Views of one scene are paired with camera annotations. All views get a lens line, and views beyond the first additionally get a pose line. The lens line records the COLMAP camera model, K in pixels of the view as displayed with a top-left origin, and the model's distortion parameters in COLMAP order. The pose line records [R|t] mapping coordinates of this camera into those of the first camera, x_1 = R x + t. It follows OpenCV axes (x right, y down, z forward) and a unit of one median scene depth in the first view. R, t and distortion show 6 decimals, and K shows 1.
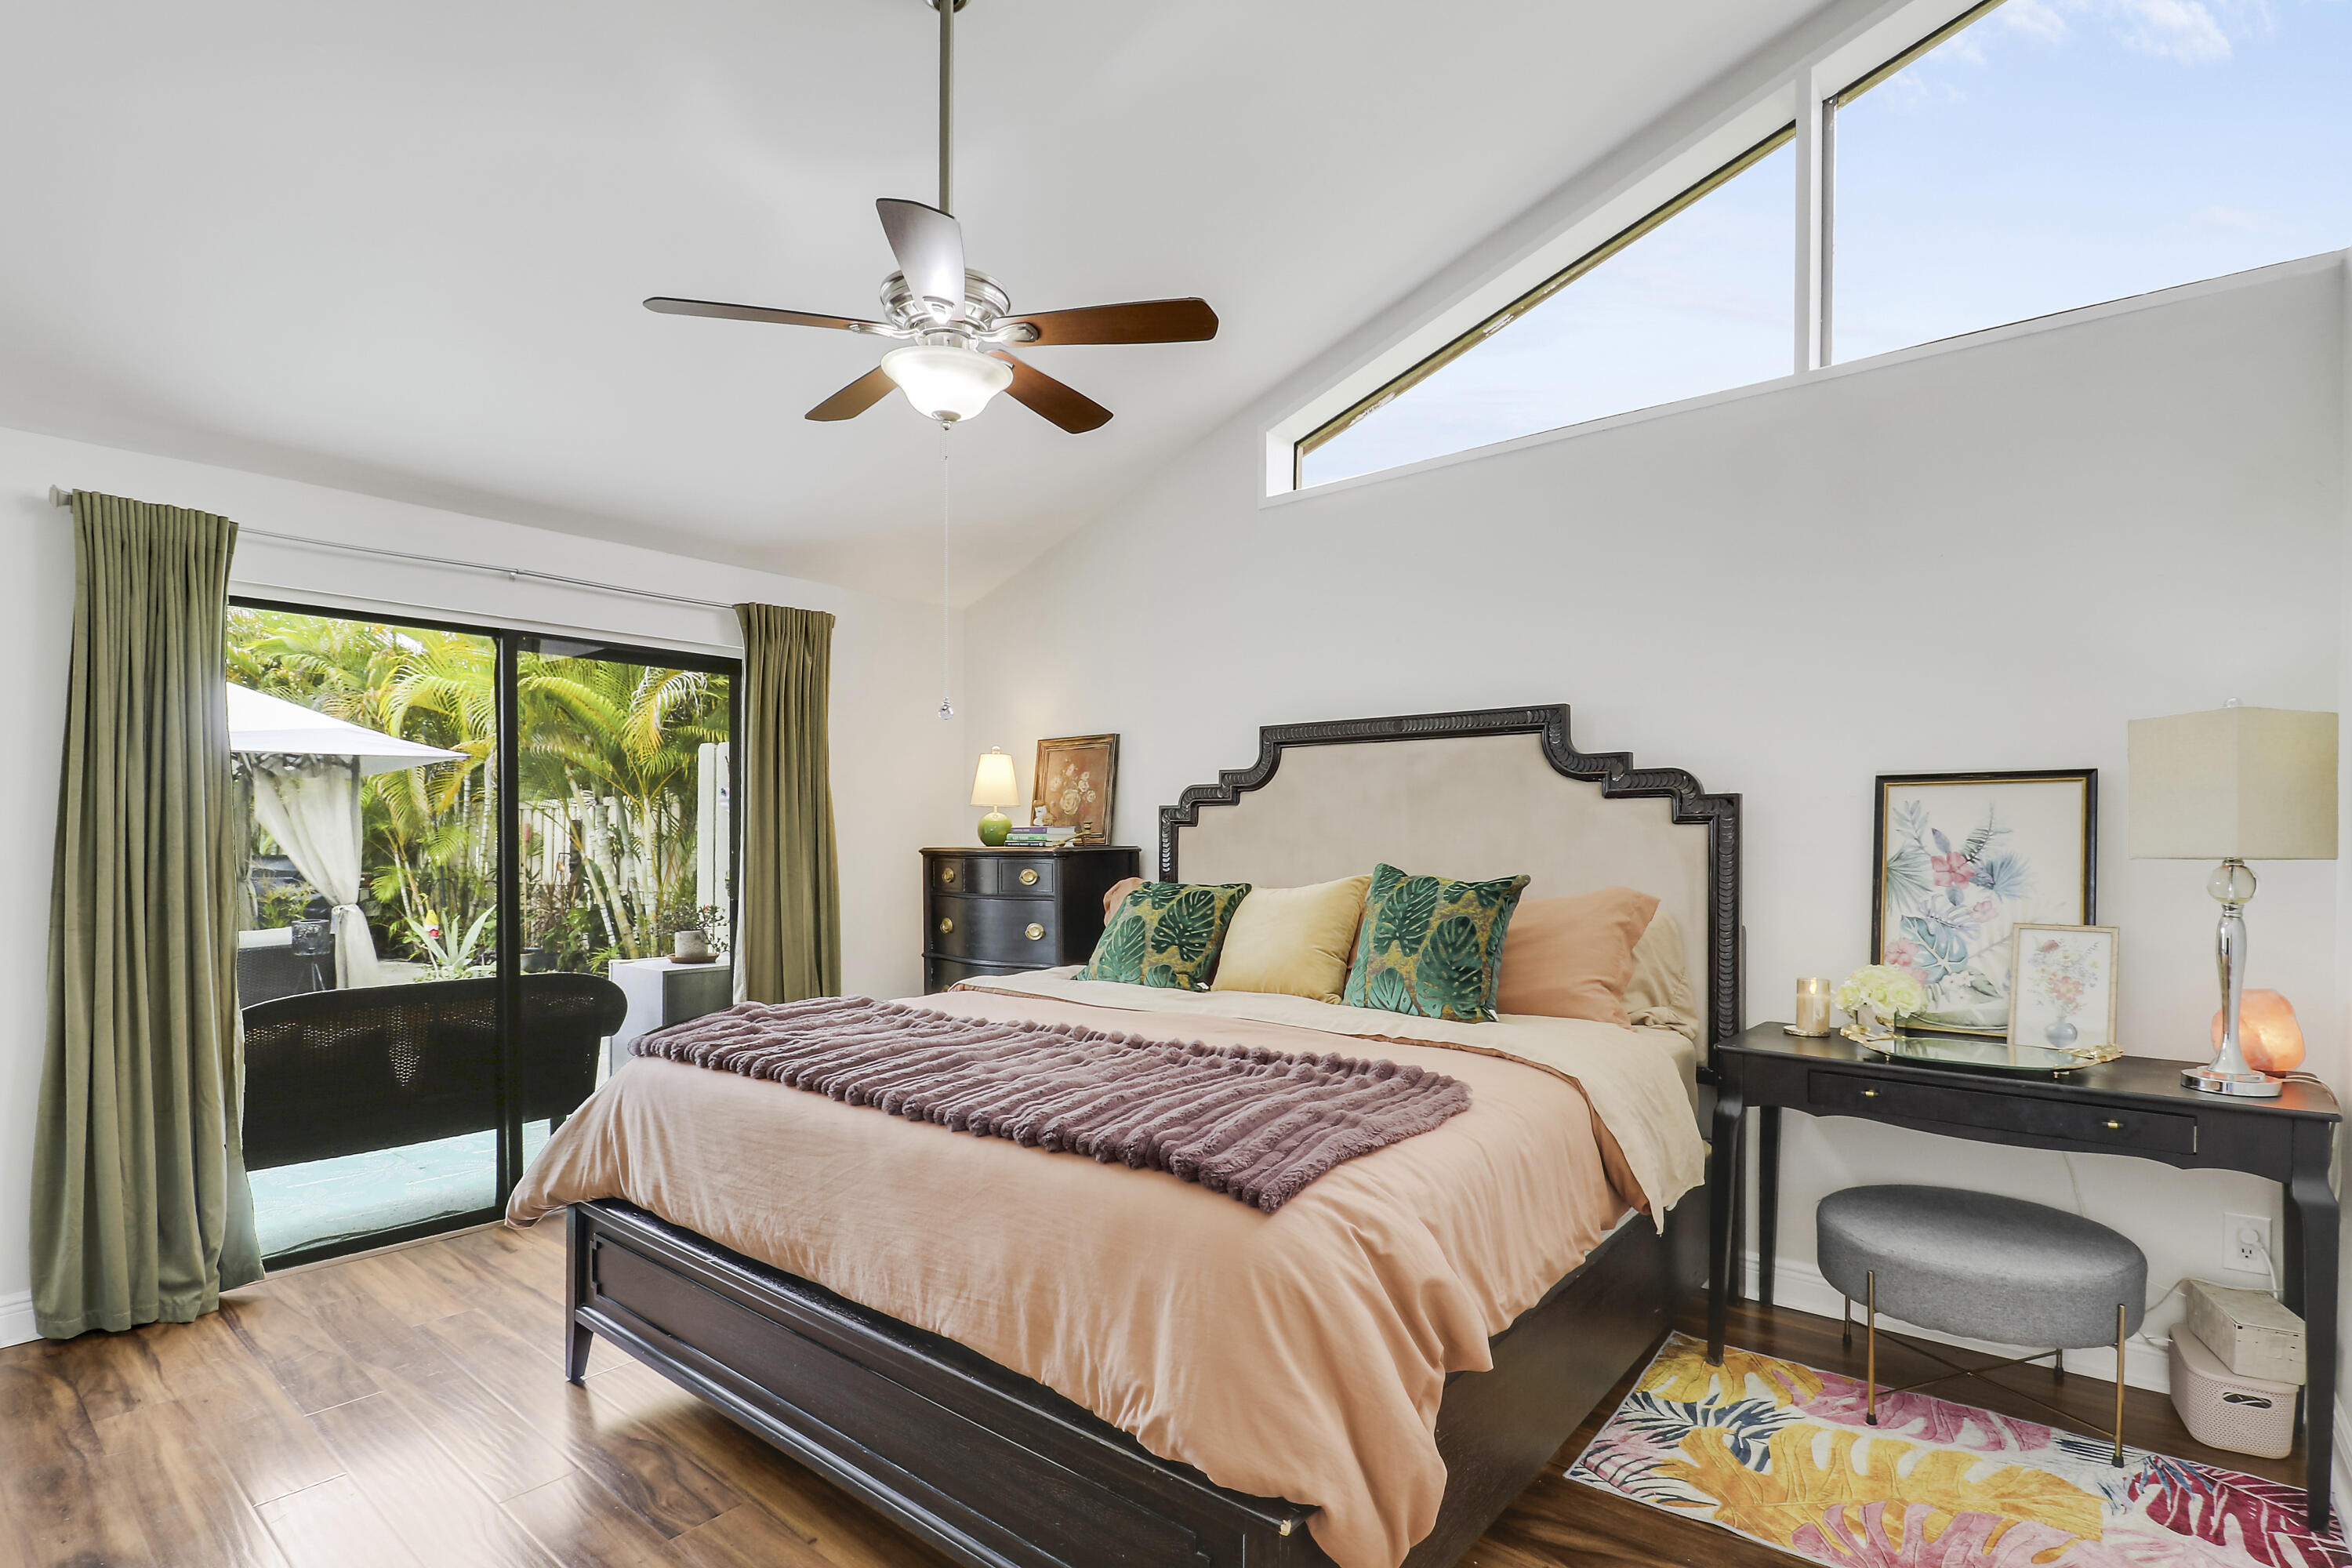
lens RADIAL K [[1095.6, 0, 1198.6], [0, 1095.6, 849.4], [0, 0, 1]] dist [0.000091, -0.010916]
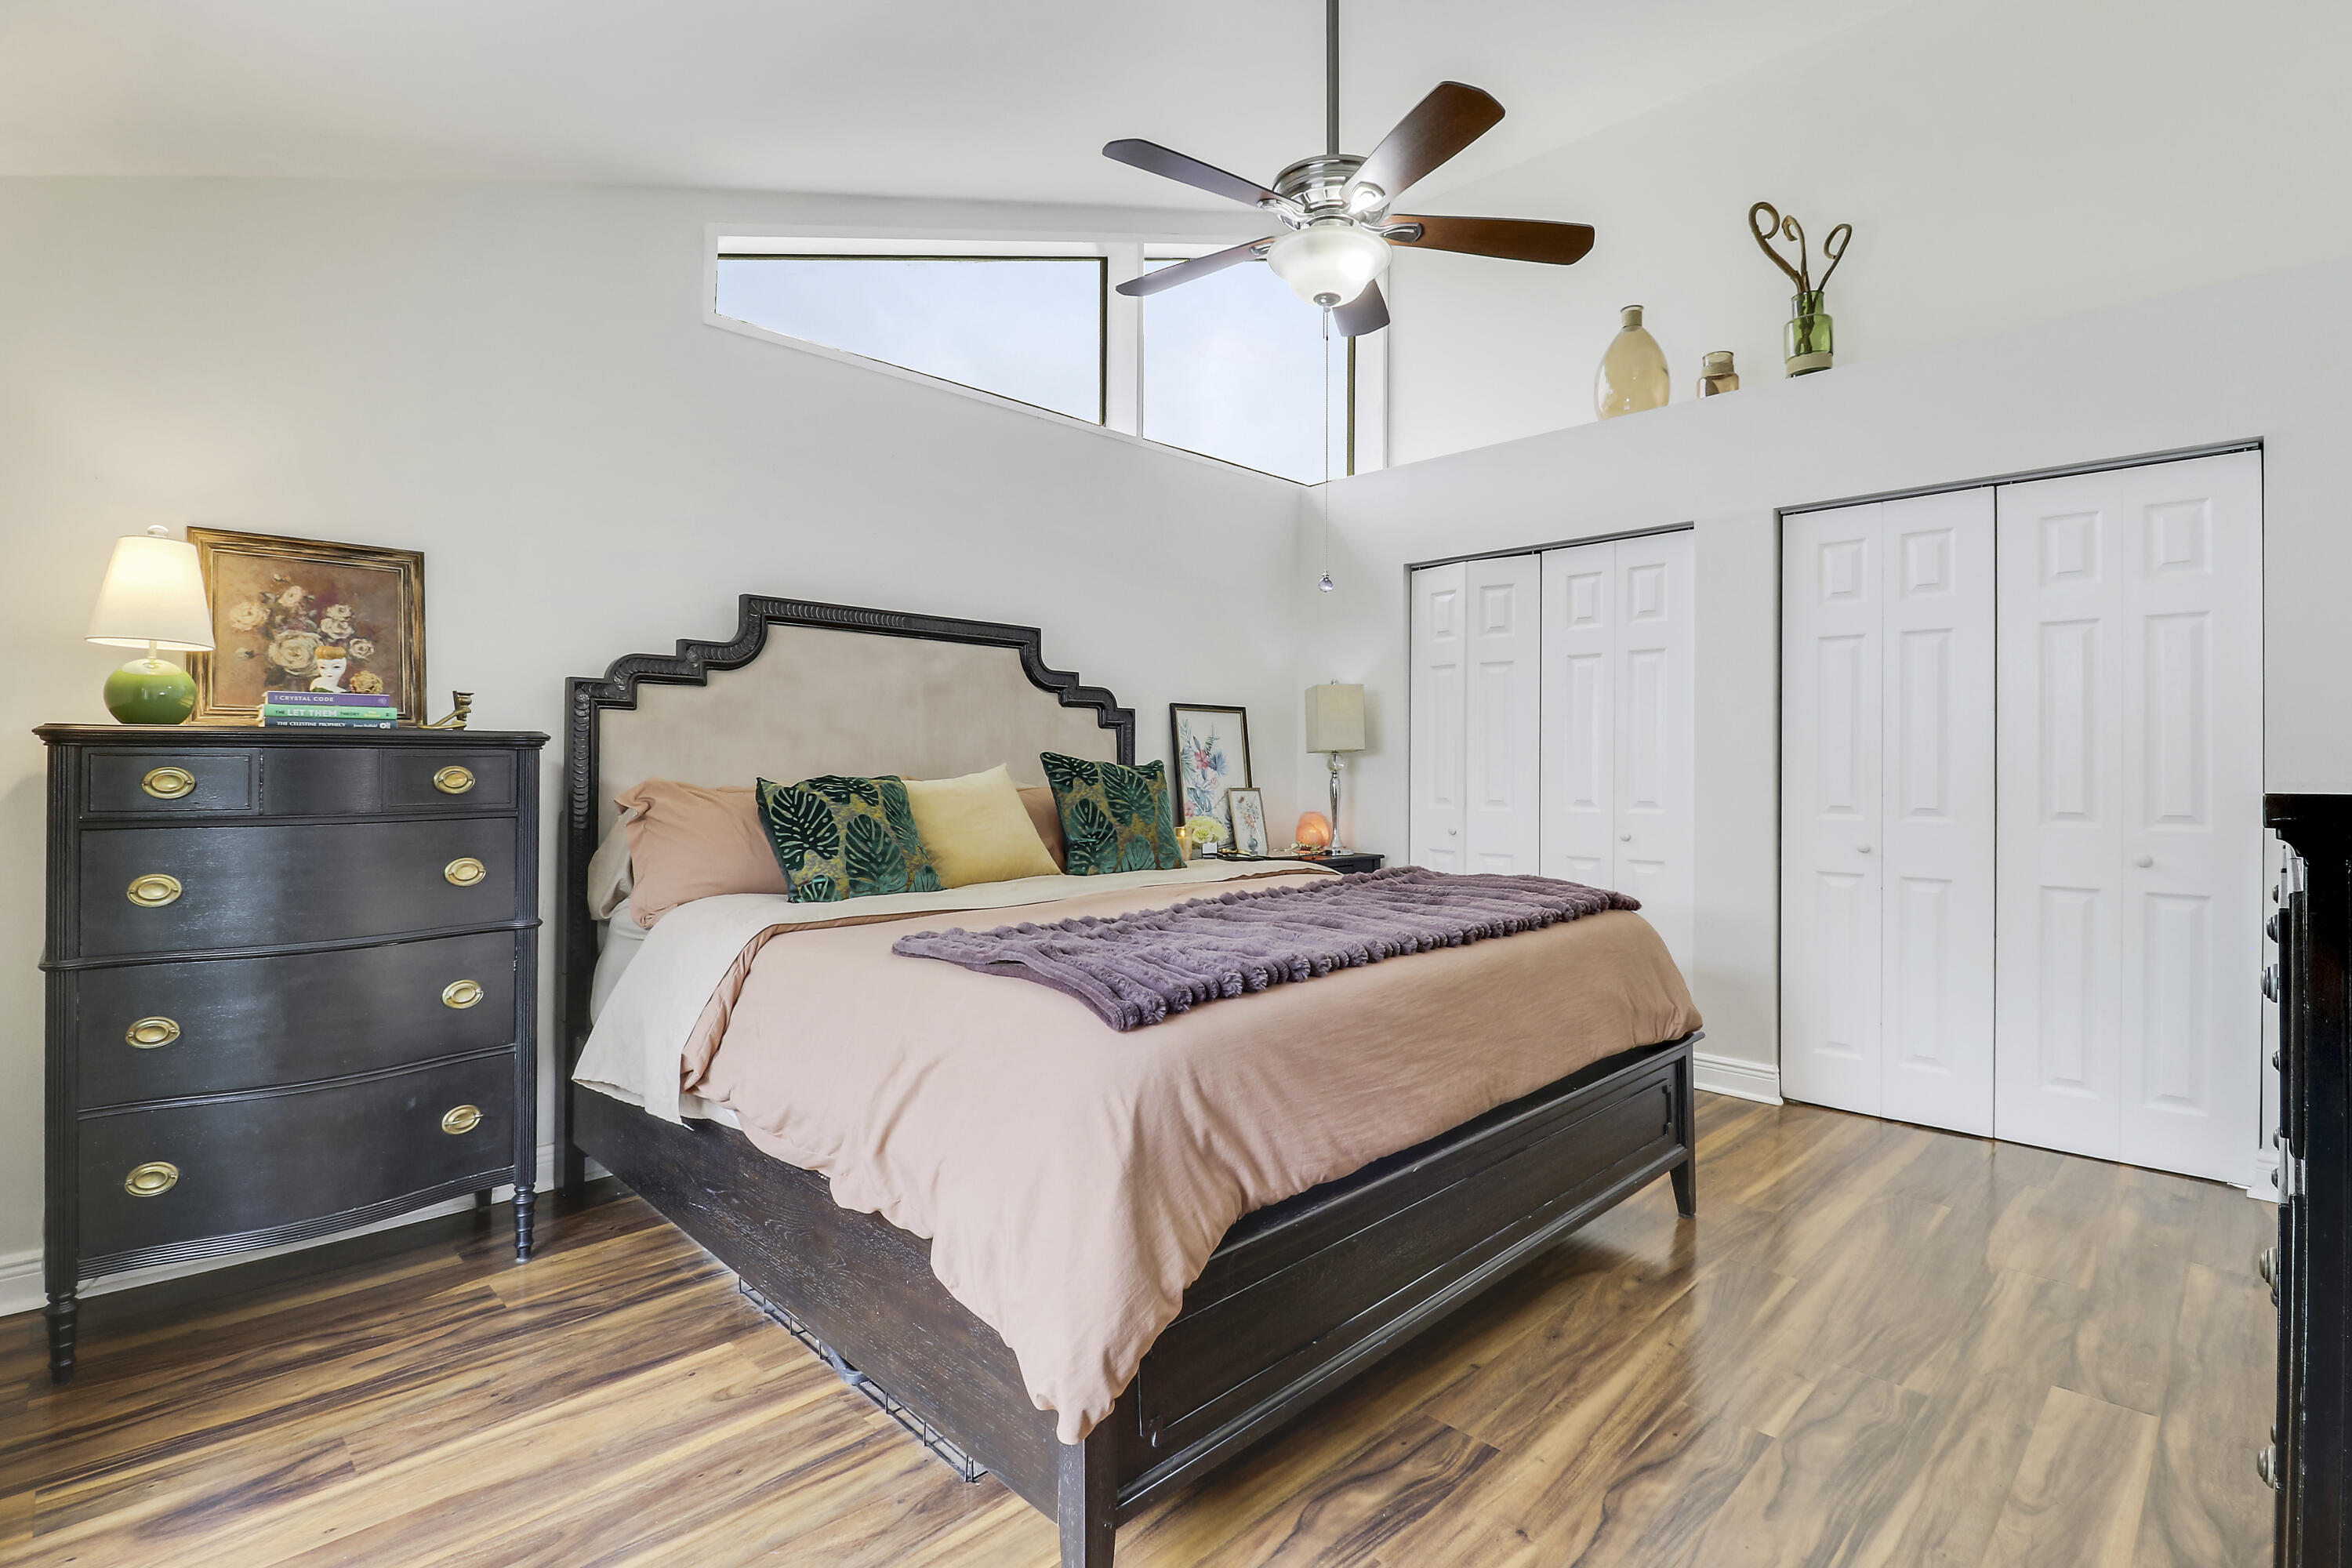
lens RADIAL K [[1095.6, 0, 1169.3], [0, 1095.6, 779.8], [0, 0, 1]] dist [0.000091, -0.010916]
pose [[0.114045, -0.003266, 0.993470, -0.731441], [0.017801, 0.999841, 0.001243, 0.032970], [-0.993316, 0.017543, 0.114085, 0.595098]]
